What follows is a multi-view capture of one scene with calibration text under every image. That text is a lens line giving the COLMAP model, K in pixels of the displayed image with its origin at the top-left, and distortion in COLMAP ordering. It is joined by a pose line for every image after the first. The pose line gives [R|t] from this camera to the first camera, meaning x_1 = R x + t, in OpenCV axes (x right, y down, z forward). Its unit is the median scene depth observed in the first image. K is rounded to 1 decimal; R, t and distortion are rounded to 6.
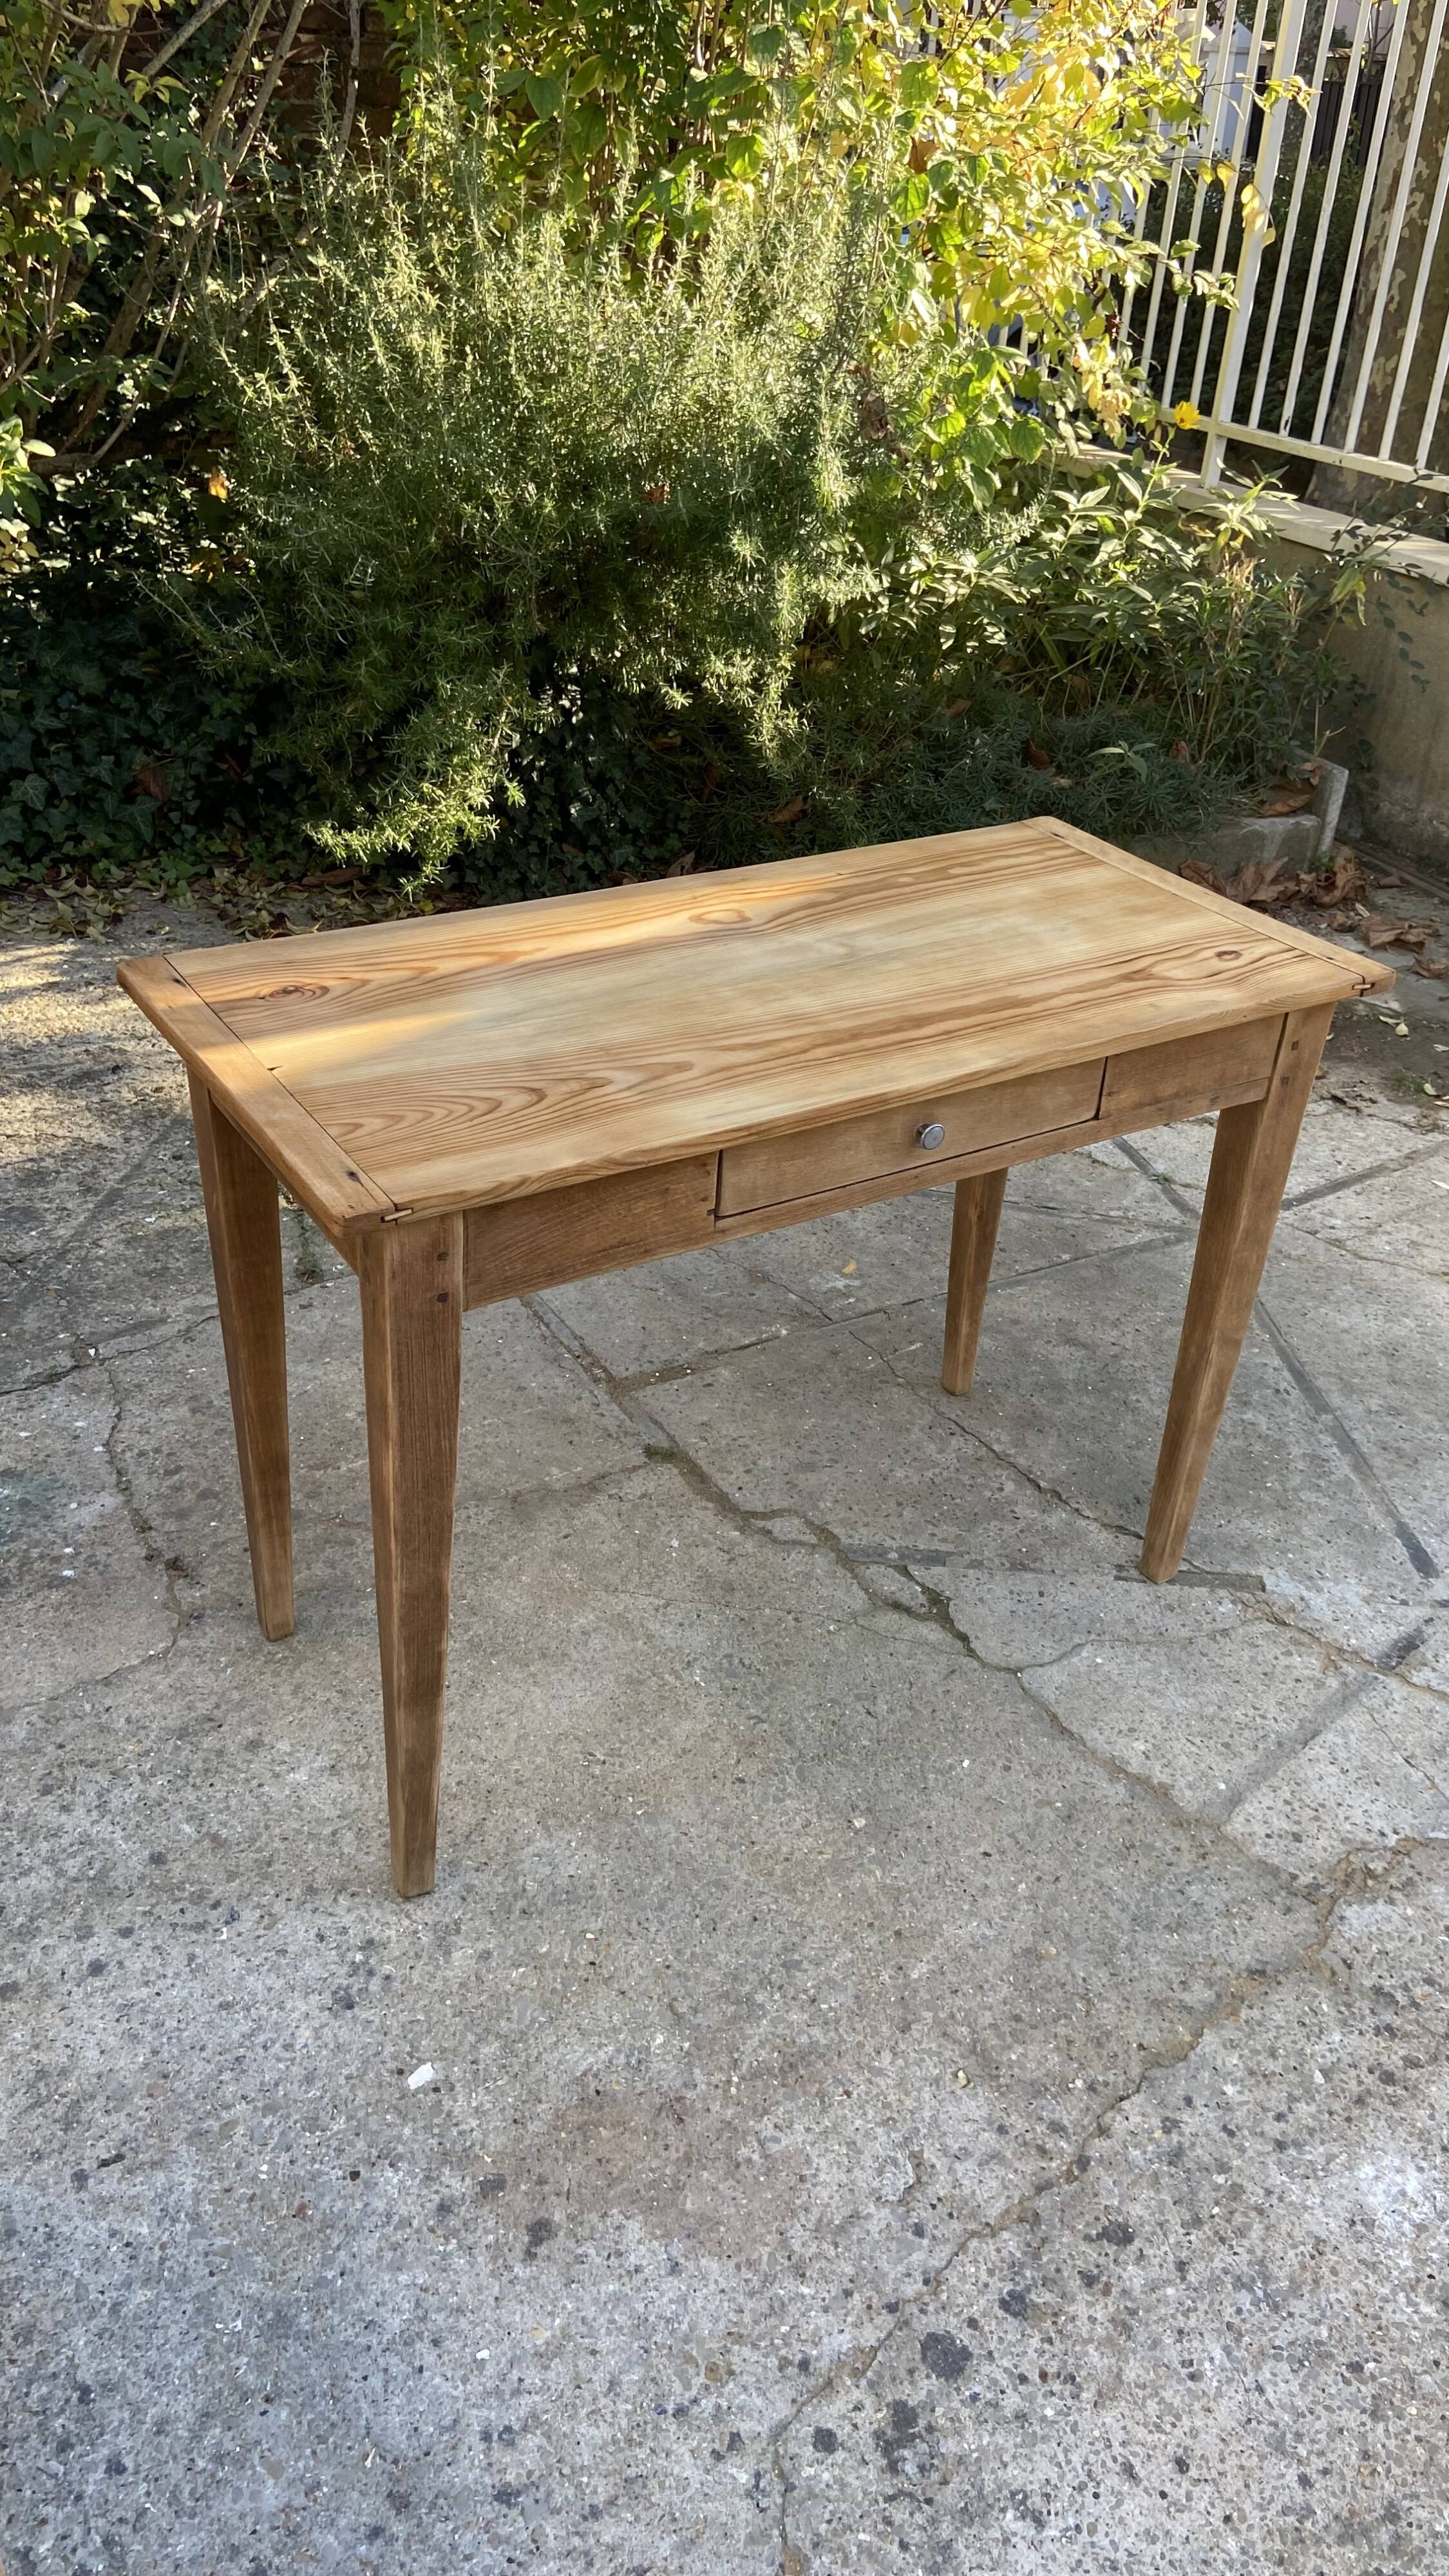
lens RADIAL K [[1943.8, 0, 731.8], [0, 1943.8, 1252.7], [0, 0, 1]] dist [0.128096, -0.170270]
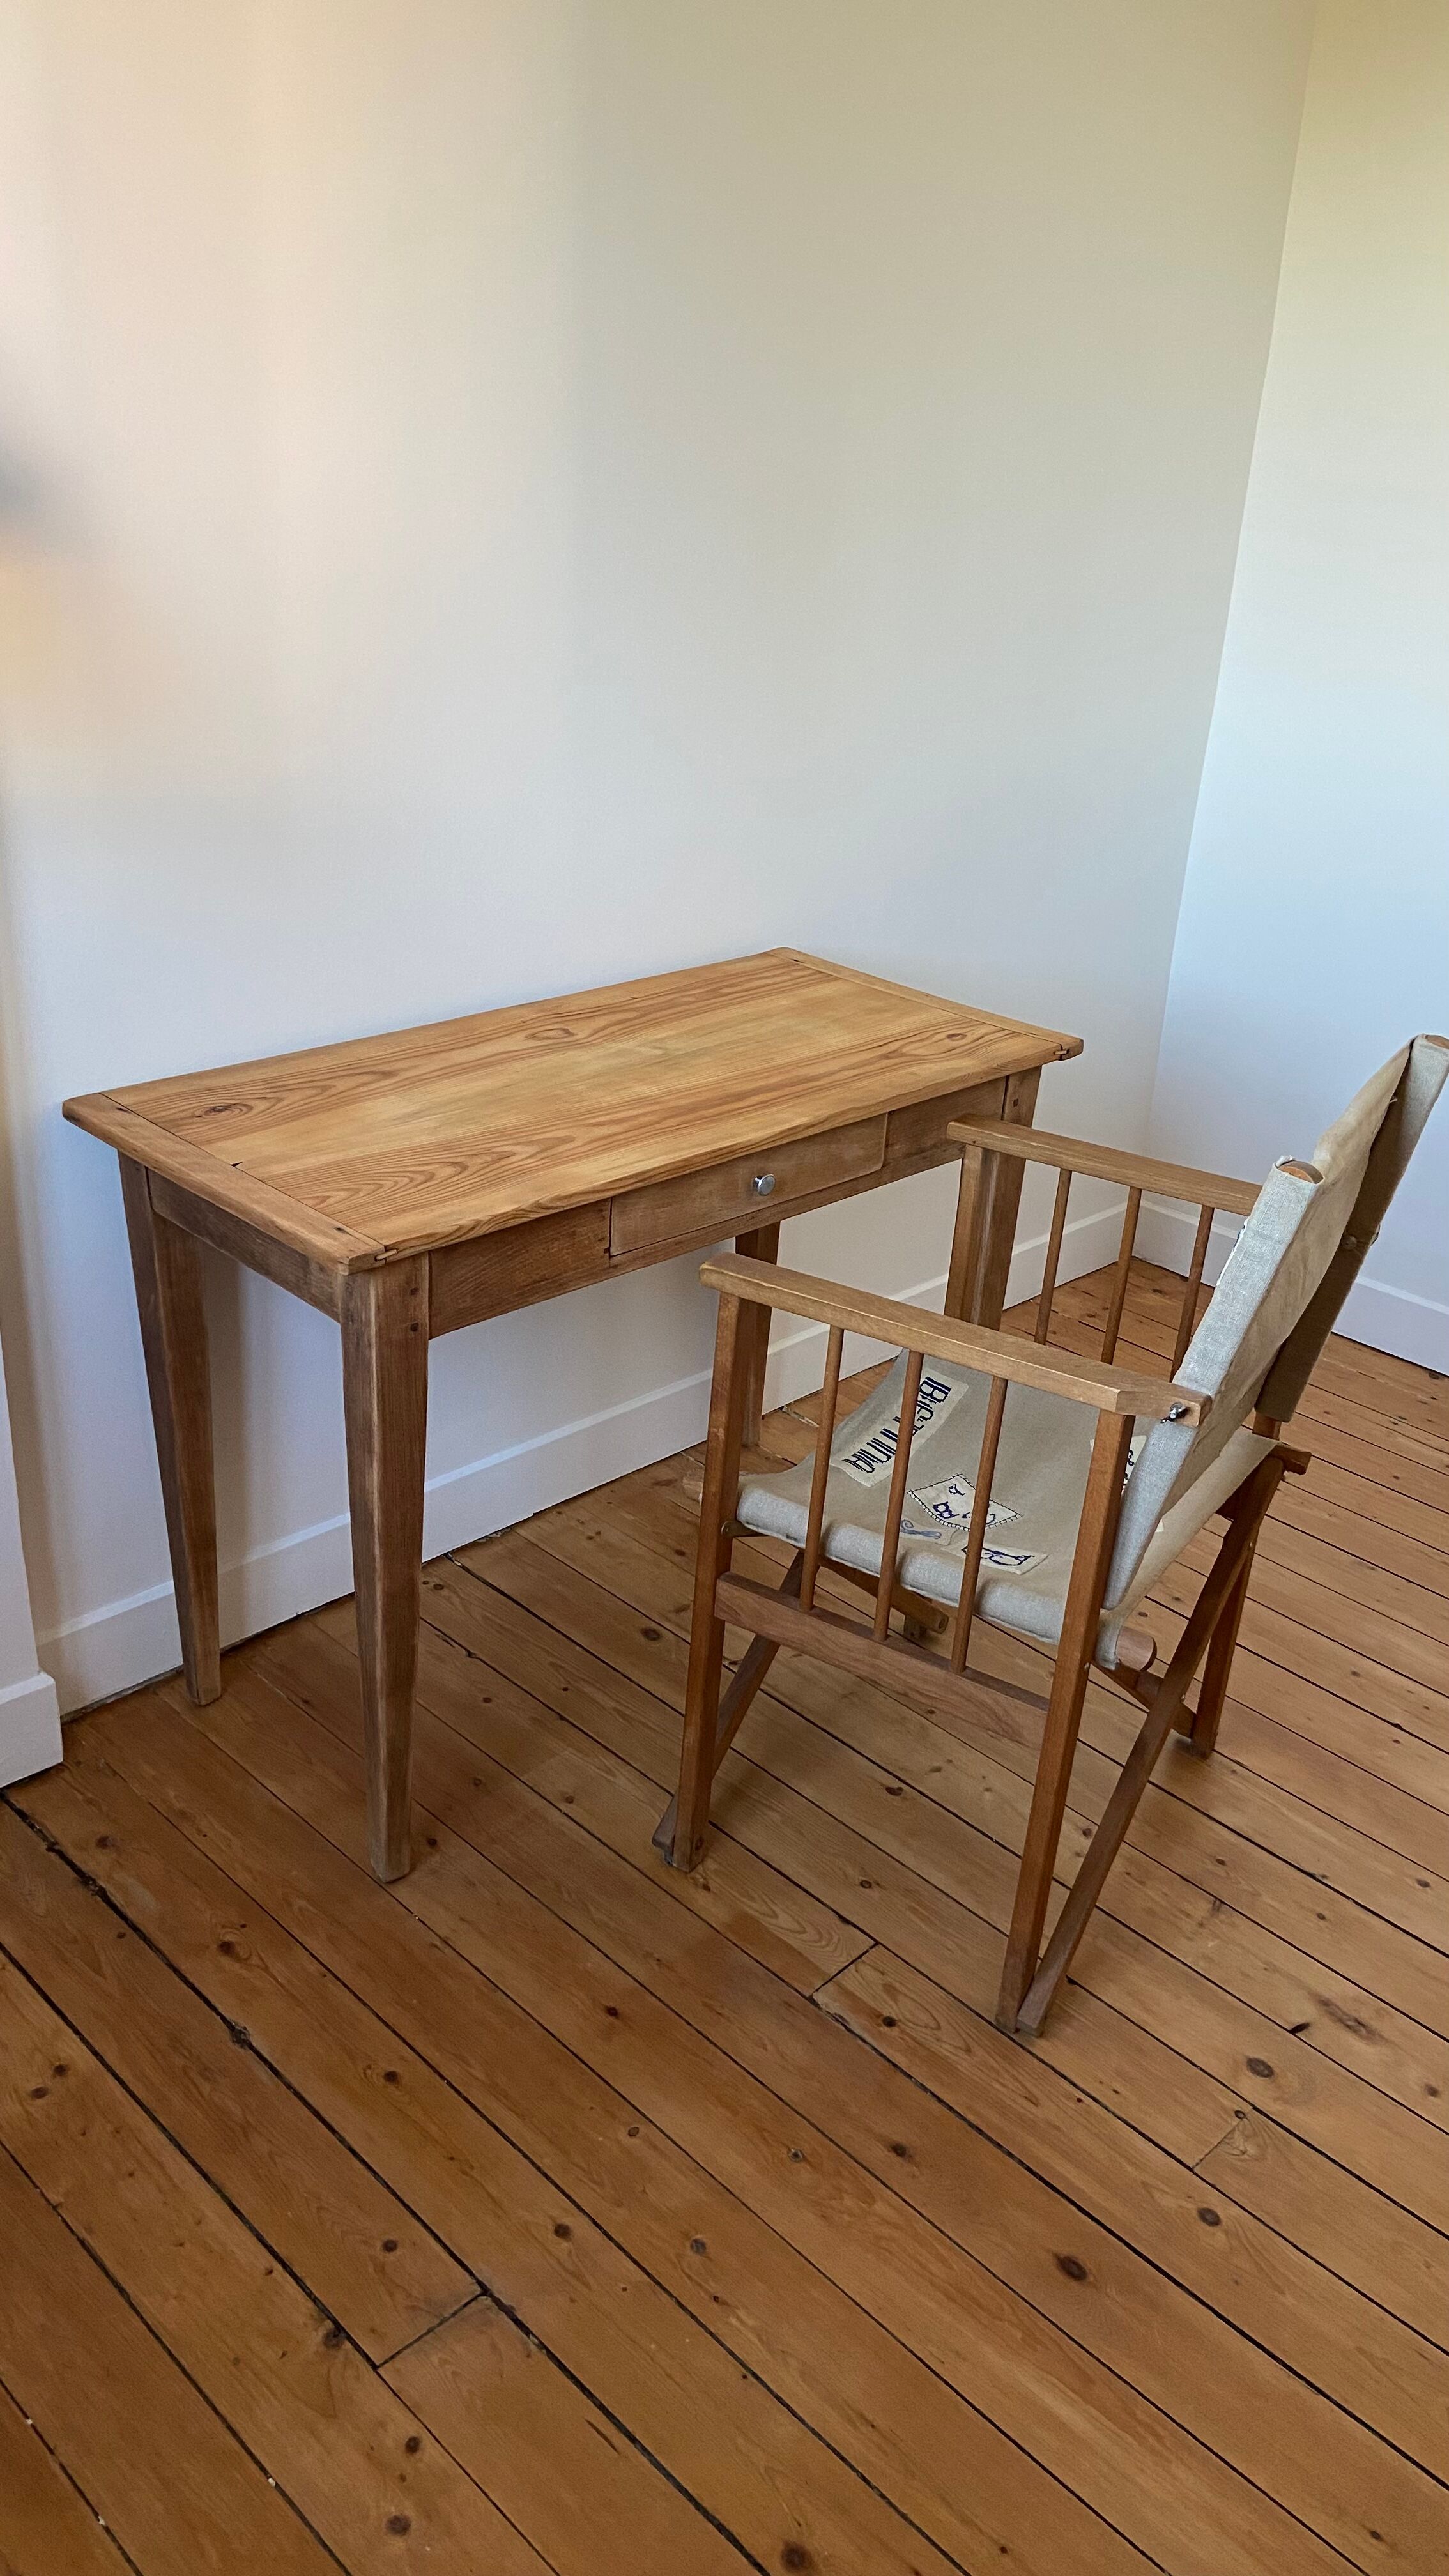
lens RADIAL K [[1943.8, 0, 718.5], [0, 1943.8, 1286.6], [0, 0, 1]] dist [0.128096, -0.170270]
pose [[0.978374, -0.093523, 0.184496, -0.158437], [0.109273, 0.991016, -0.077113, 0.097025], [-0.175626, 0.095606, 0.979803, -0.206090]]
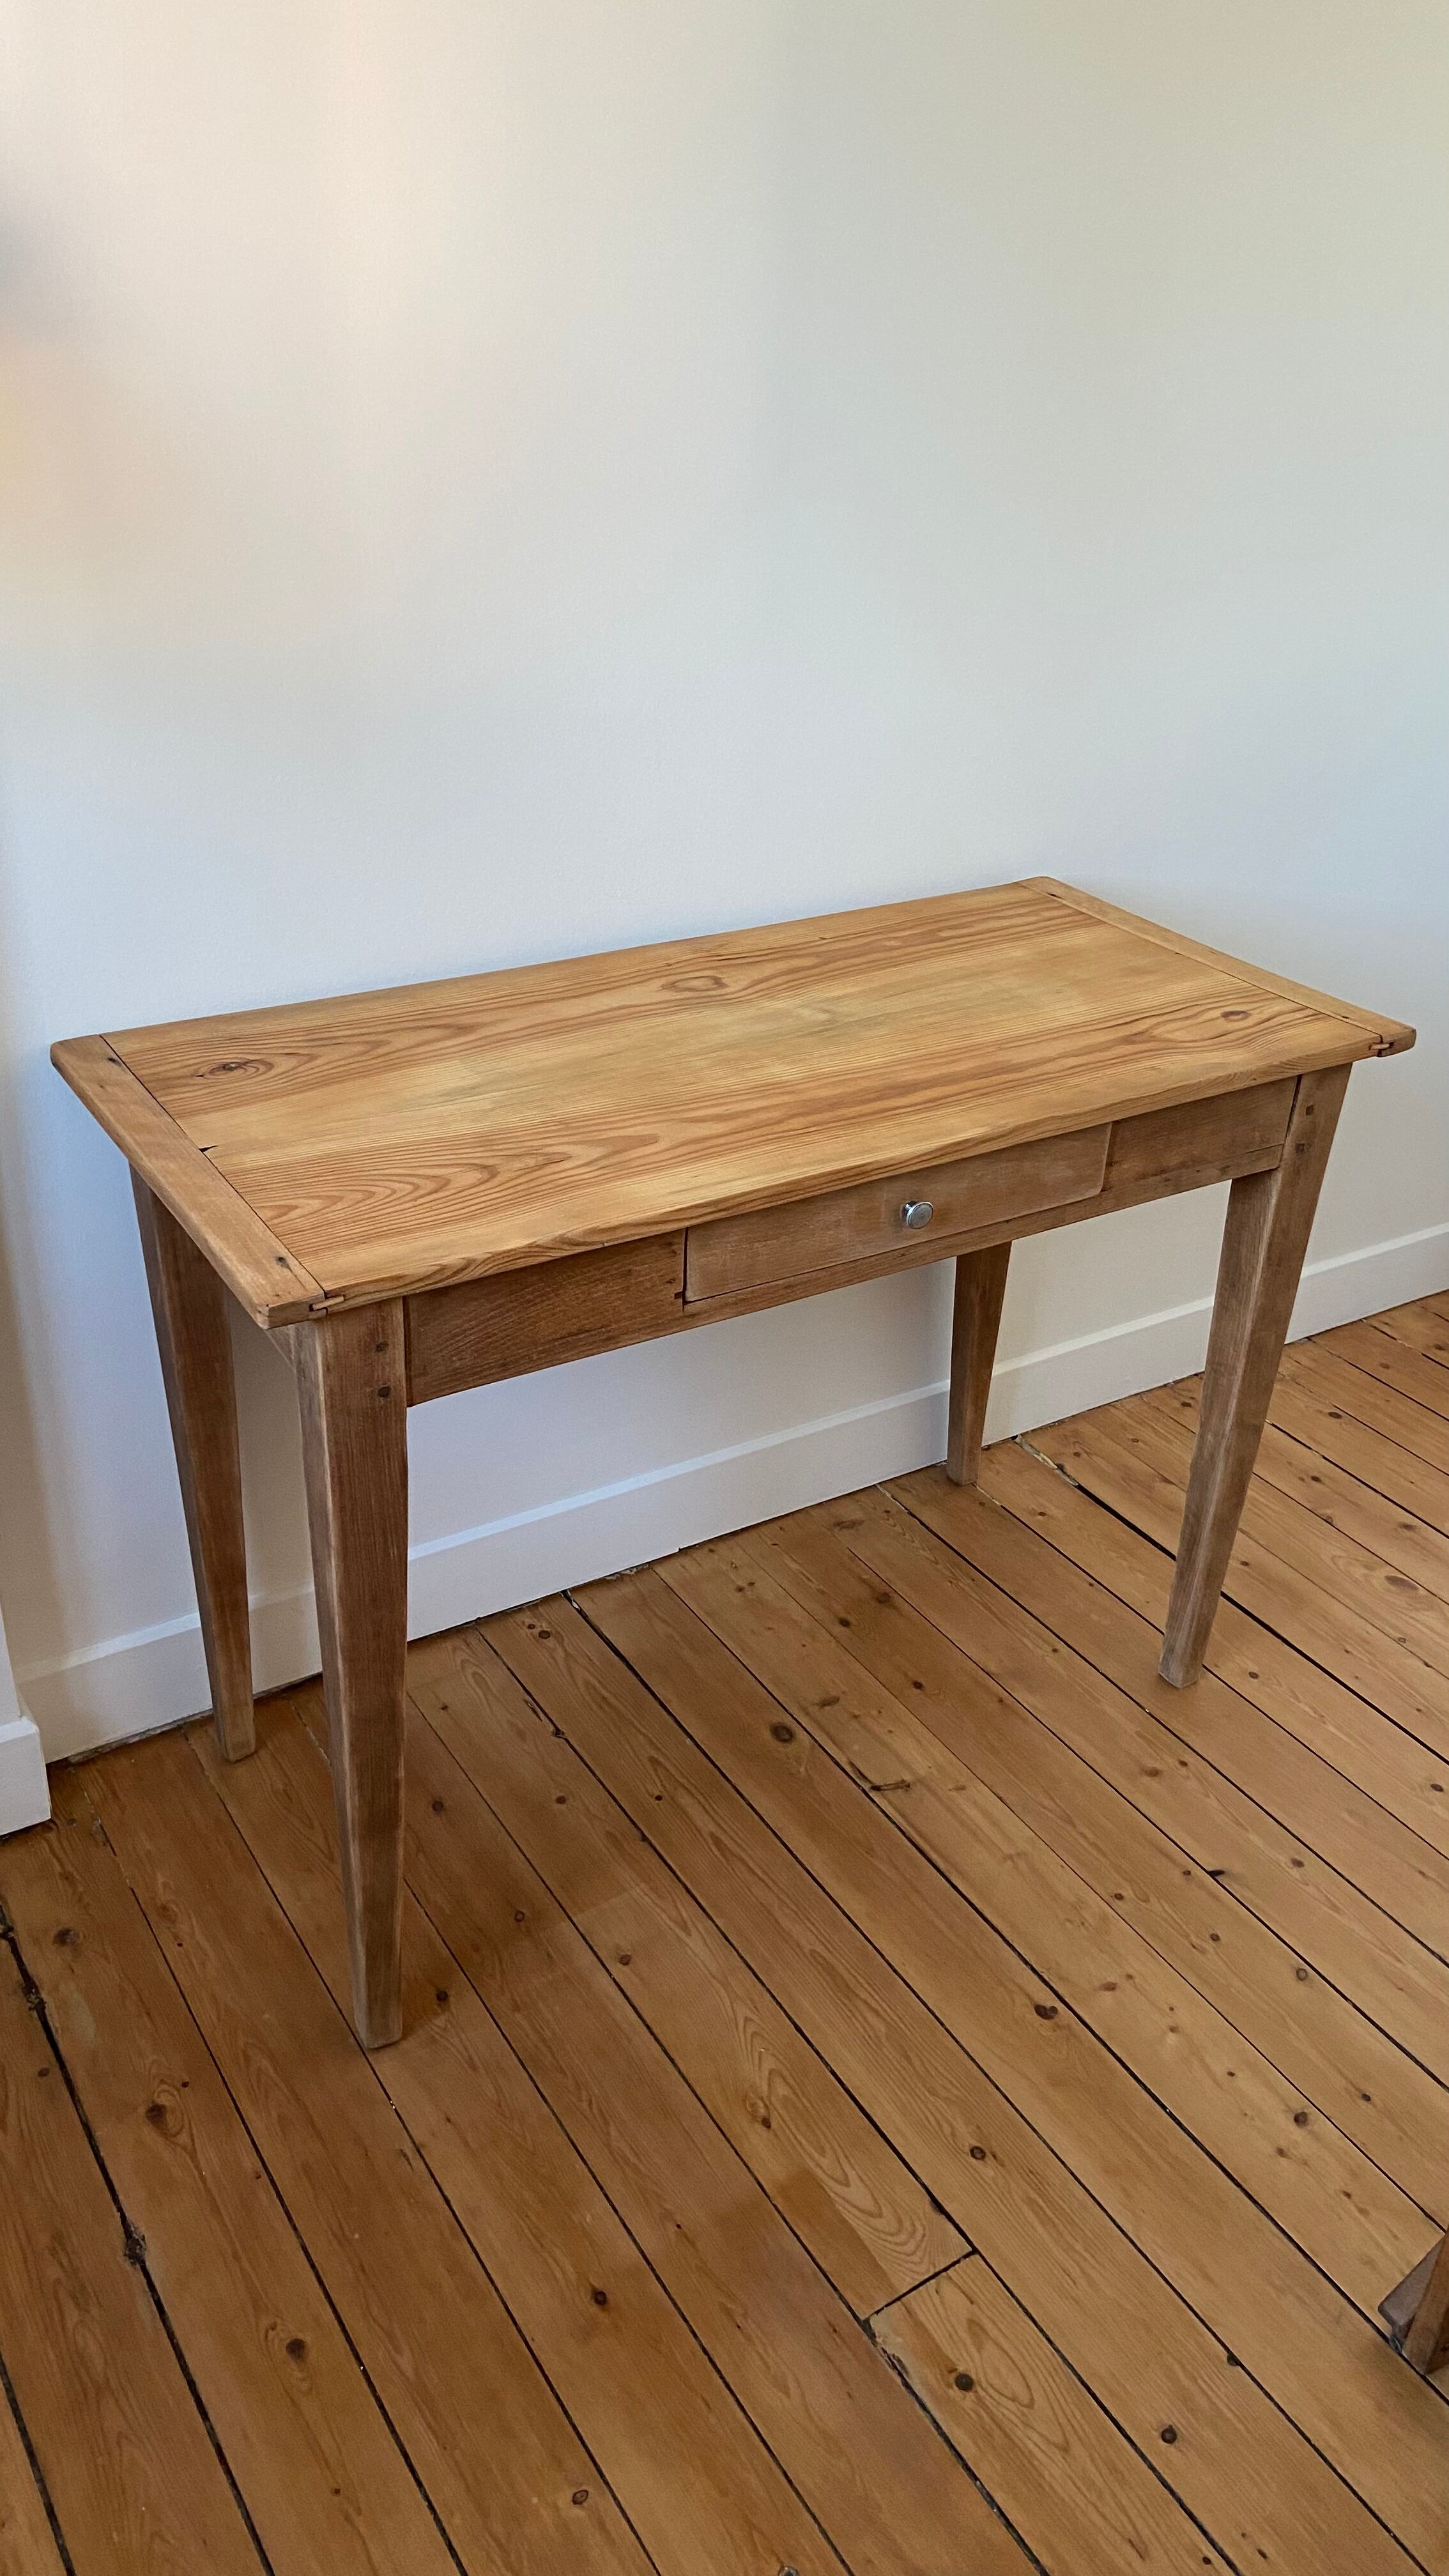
lens RADIAL K [[1943.8, 0, 721.0], [0, 1943.8, 1273.8], [0, 0, 1]] dist [0.128096, -0.170270]
pose [[0.999731, -0.014420, -0.018148, 0.024506], [0.013784, 0.999304, -0.034661, 0.001092], [0.018635, 0.034402, 0.999234, 0.068876]]
